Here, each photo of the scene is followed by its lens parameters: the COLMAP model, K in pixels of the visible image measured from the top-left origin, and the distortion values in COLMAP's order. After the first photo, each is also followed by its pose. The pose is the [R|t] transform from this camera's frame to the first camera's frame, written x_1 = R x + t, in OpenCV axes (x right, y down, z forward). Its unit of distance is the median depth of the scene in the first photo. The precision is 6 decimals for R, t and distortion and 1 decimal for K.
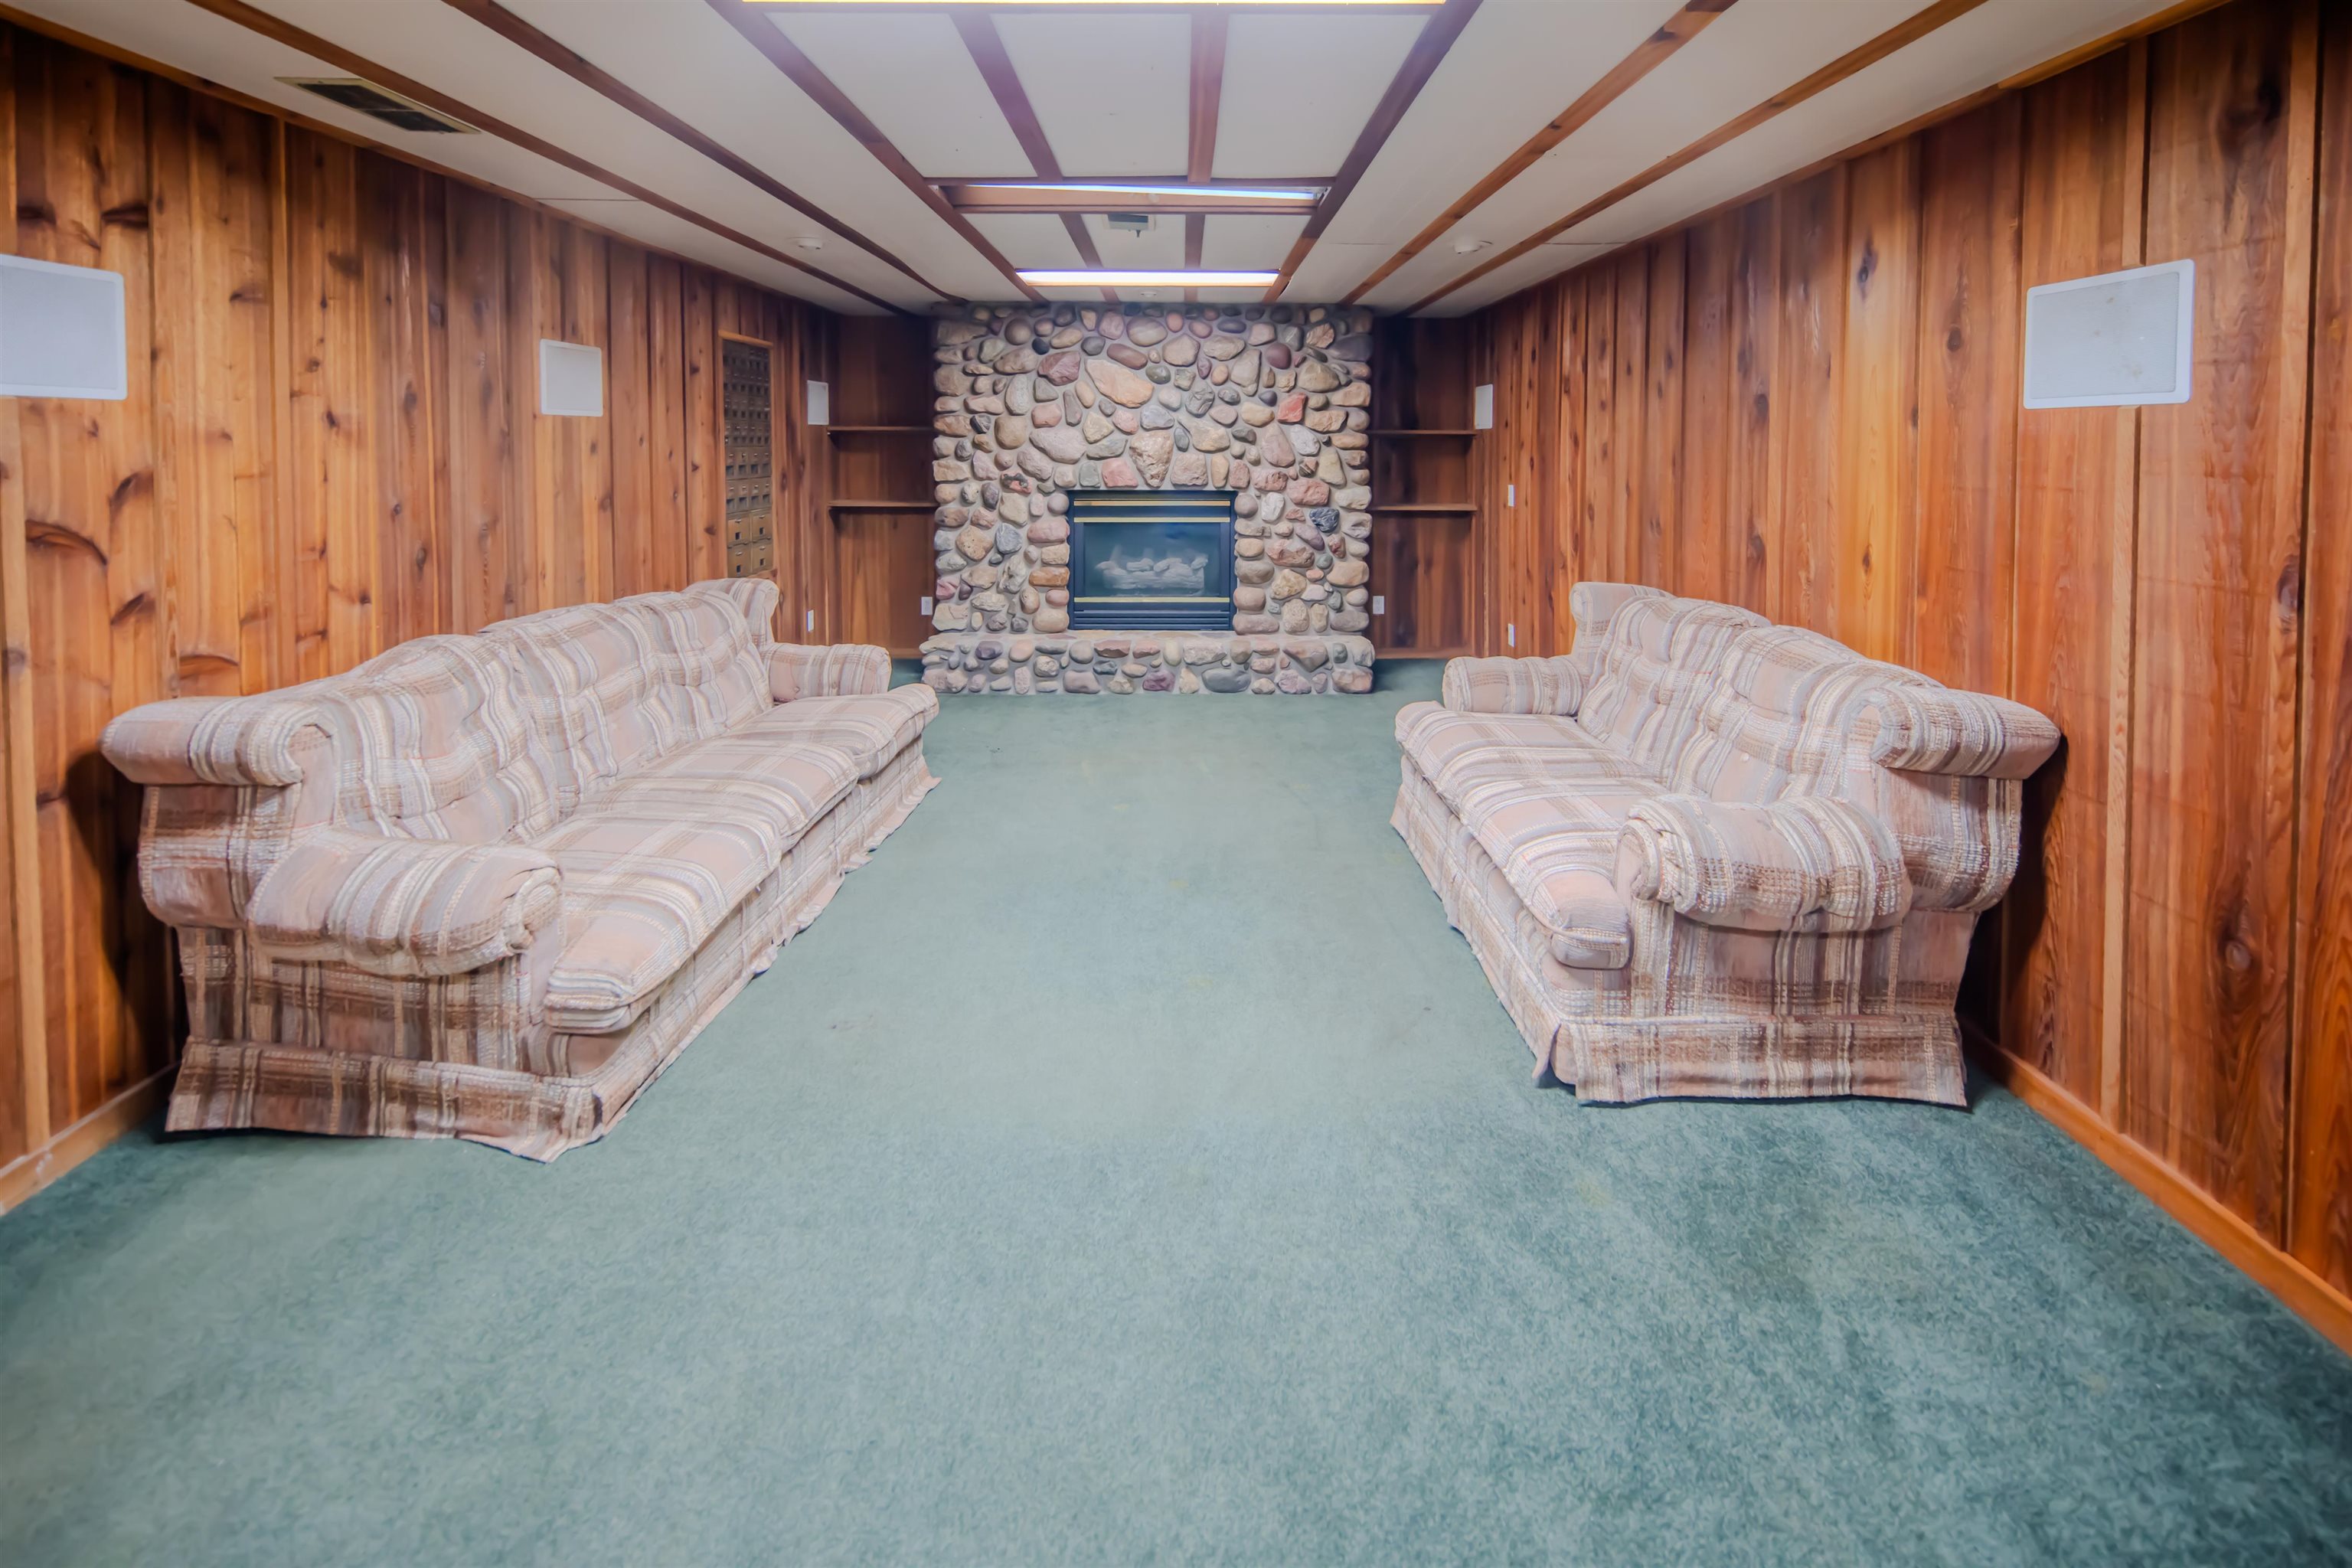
lens RADIAL K [[3381.9, 0, 1176.0], [0, 3381.9, 784.0], [0, 0, 1]] dist [-0.311642, -0.011358]
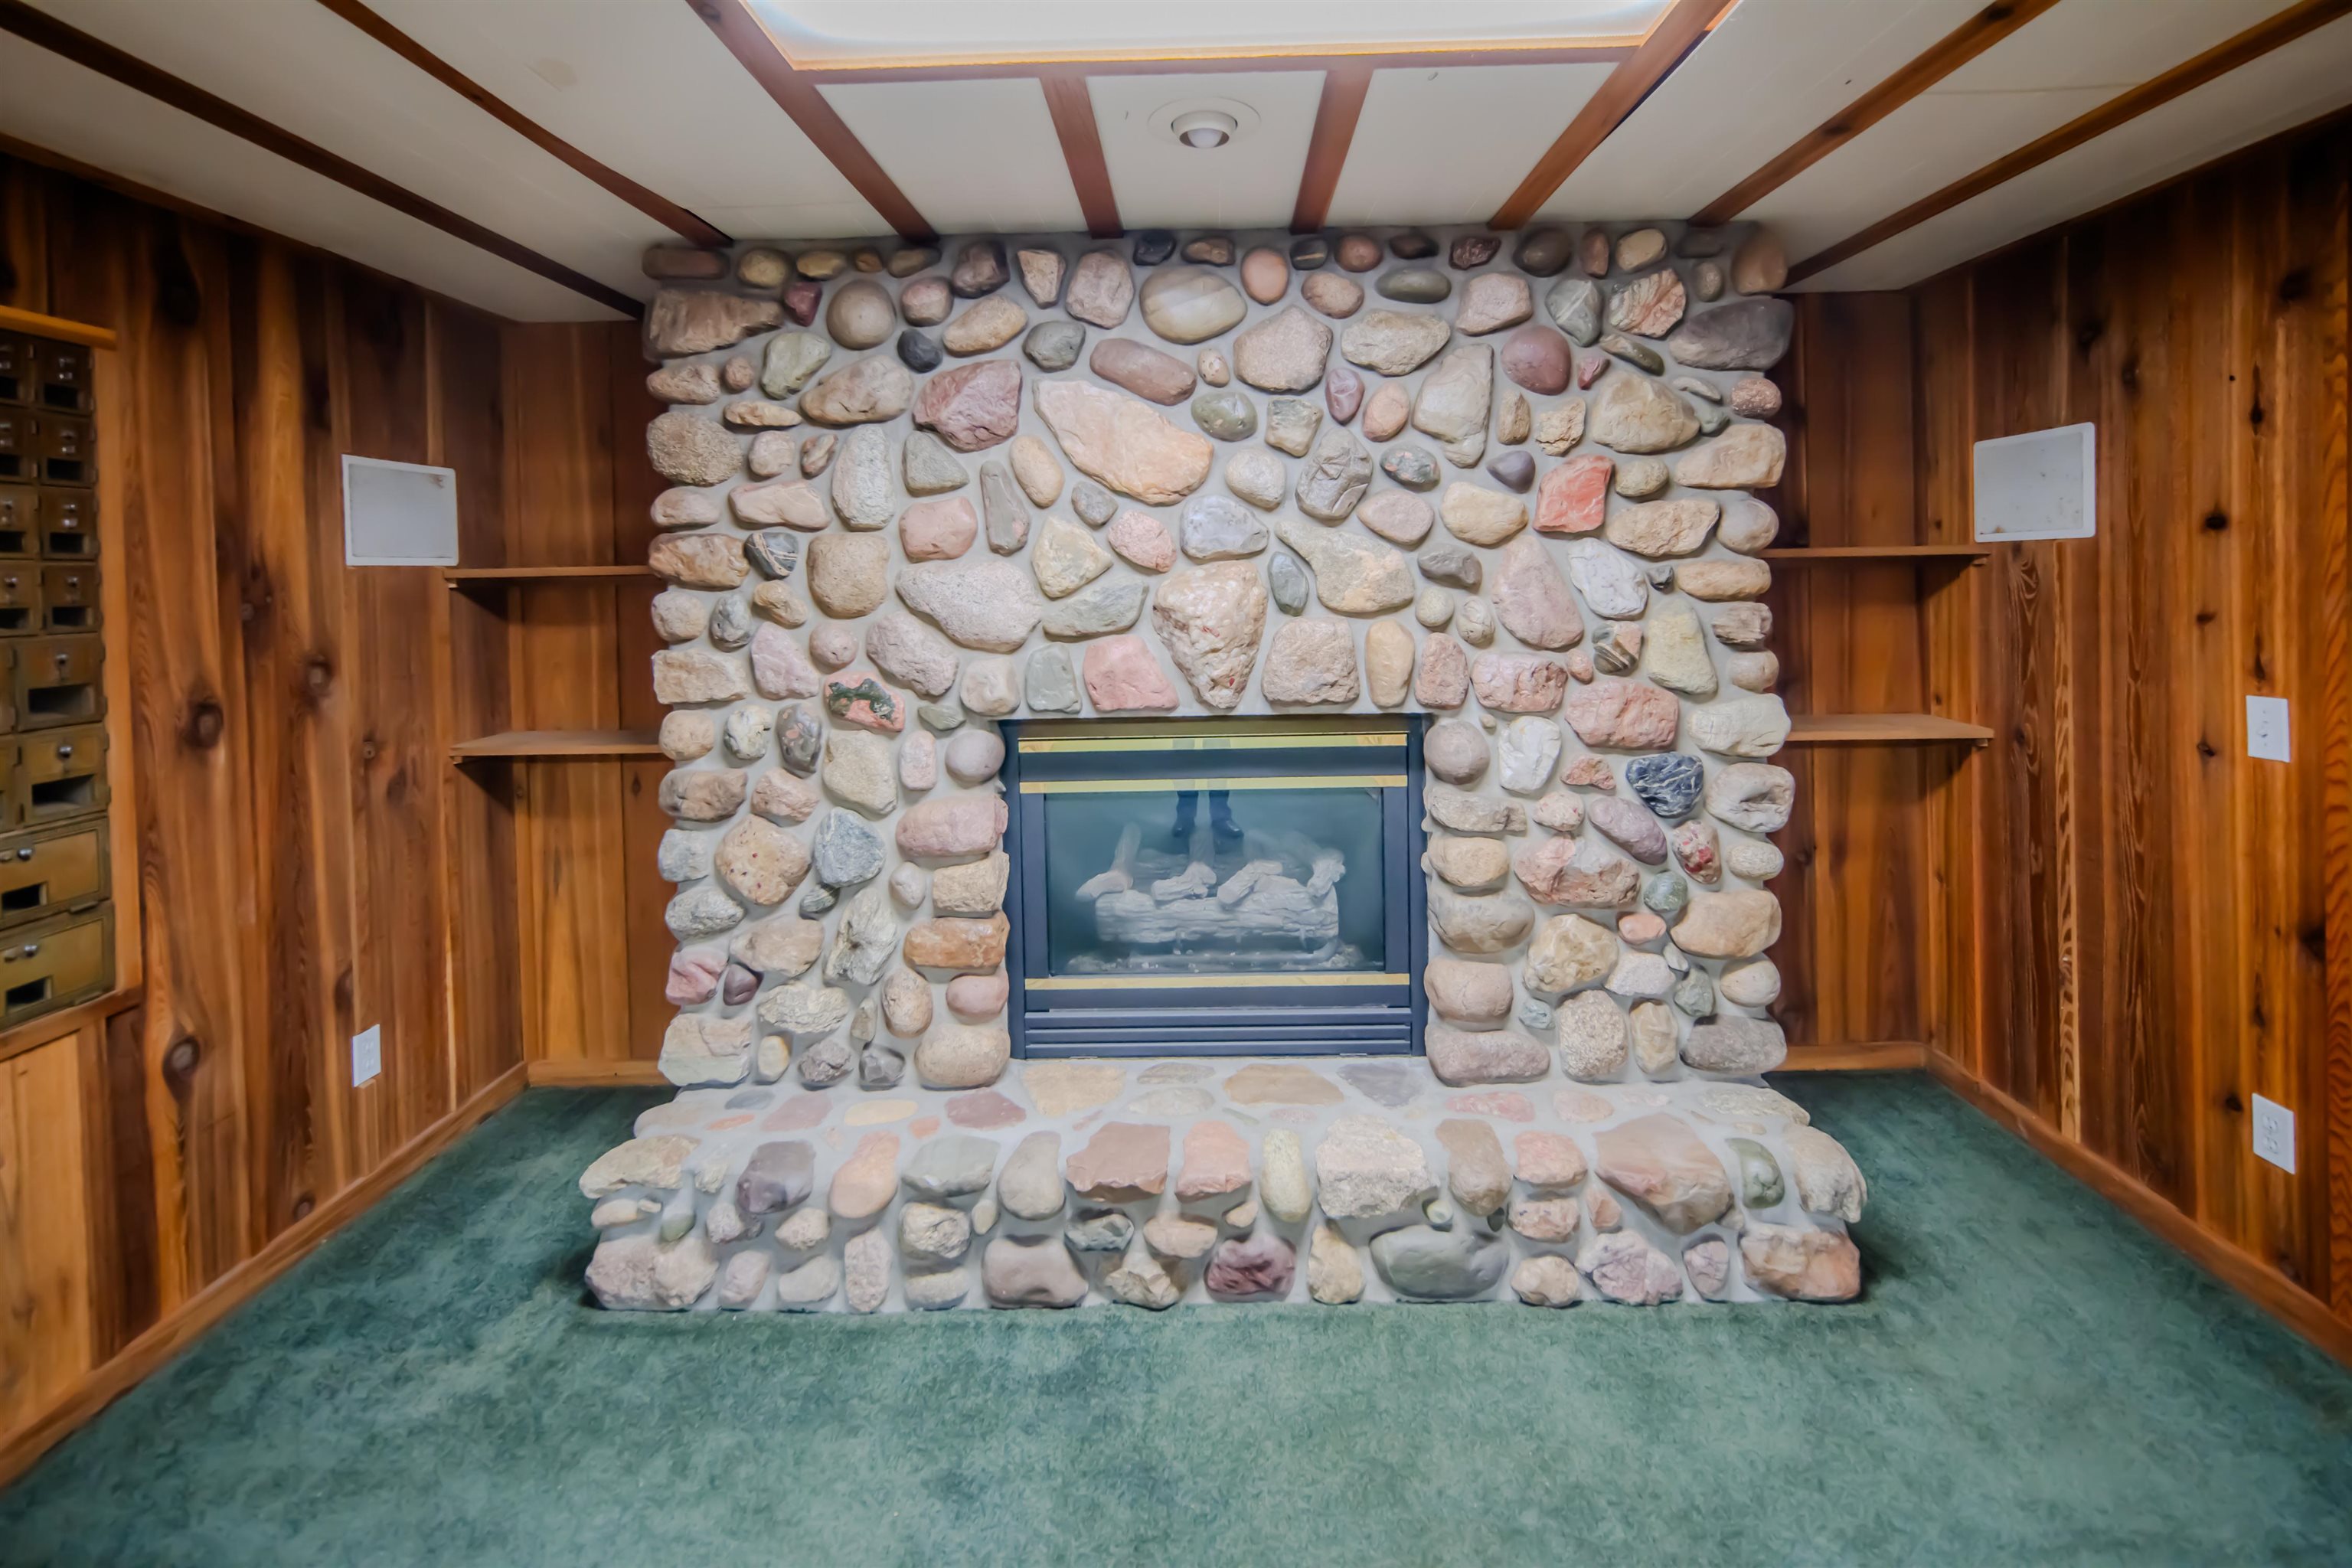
lens RADIAL K [[3381.9, 0, 1176.0], [0, 3381.9, 784.0], [0, 0, 1]] dist [-0.311642, -0.011358]
pose [[0.999733, -0.021412, -0.008642, -0.008346], [0.021034, 0.998909, -0.041700, -0.063632], [0.009525, 0.041507, 0.999093, 0.616158]]
